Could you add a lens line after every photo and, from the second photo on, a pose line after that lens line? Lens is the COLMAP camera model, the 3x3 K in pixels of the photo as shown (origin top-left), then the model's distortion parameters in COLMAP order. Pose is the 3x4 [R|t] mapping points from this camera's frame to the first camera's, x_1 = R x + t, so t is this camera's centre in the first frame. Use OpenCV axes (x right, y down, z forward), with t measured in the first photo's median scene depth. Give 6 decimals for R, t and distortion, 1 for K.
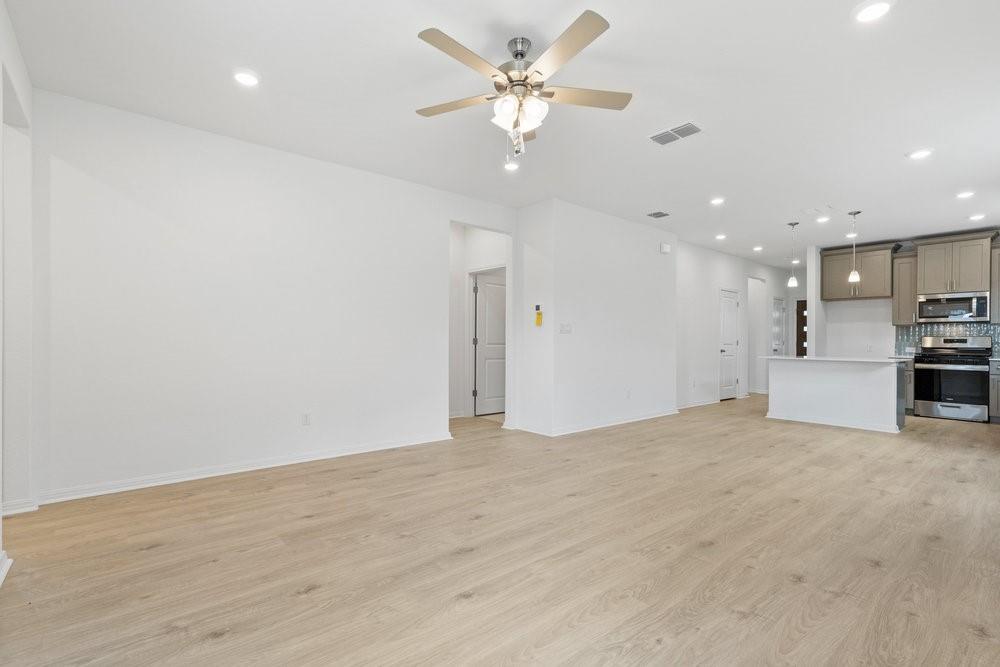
lens RADIAL K [[458.9, 0, 496.9], [0, 458.9, 338.1], [0, 0, 1]] dist [-0.001651, 0.000436]
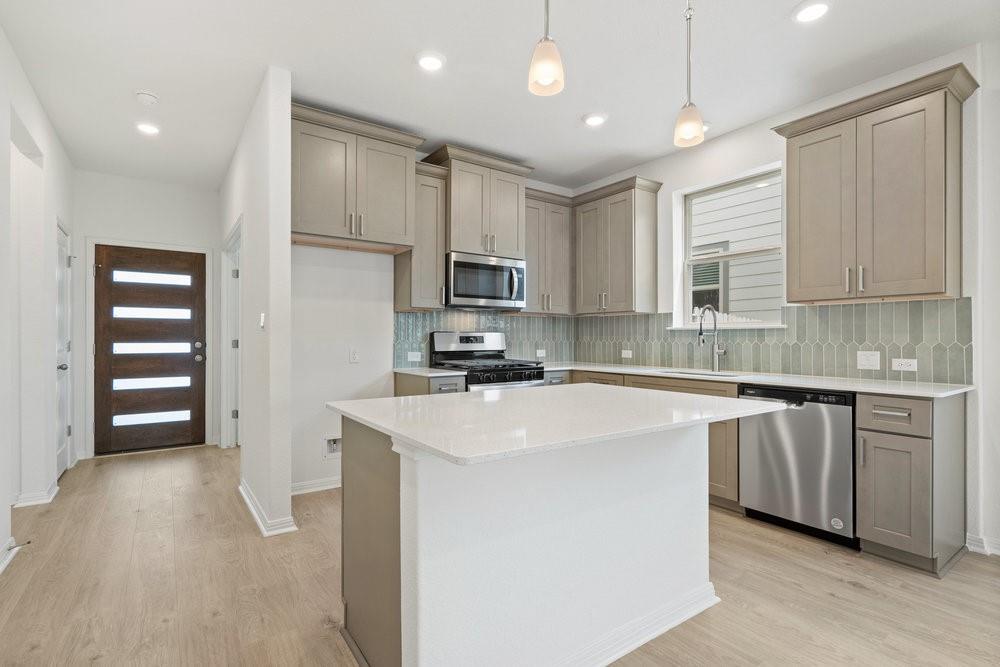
lens RADIAL K [[458.9, 0, 505.7], [0, 458.9, 334.5], [0, 0, 1]] dist [-0.001651, 0.000436]
pose [[0.084494, -0.002601, 0.996421, 0.504723], [-0.004011, 0.999988, 0.002951, -0.002696], [-0.996416, -0.004246, 0.084482, 1.125455]]
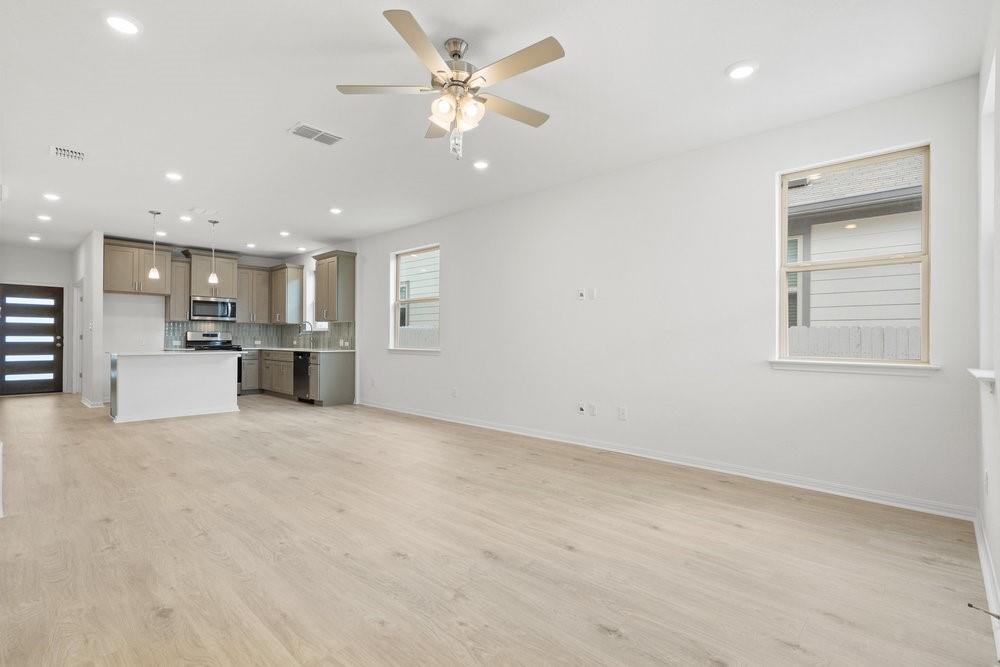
lens RADIAL K [[458.9, 0, 497.0], [0, 458.9, 336.9], [0, 0, 1]] dist [-0.001651, 0.000436]
pose [[-0.100427, -0.003171, 0.994939, -0.409103], [-0.010598, 0.999942, 0.002117, -0.000529], [-0.994888, -0.010332, -0.100455, 0.428971]]
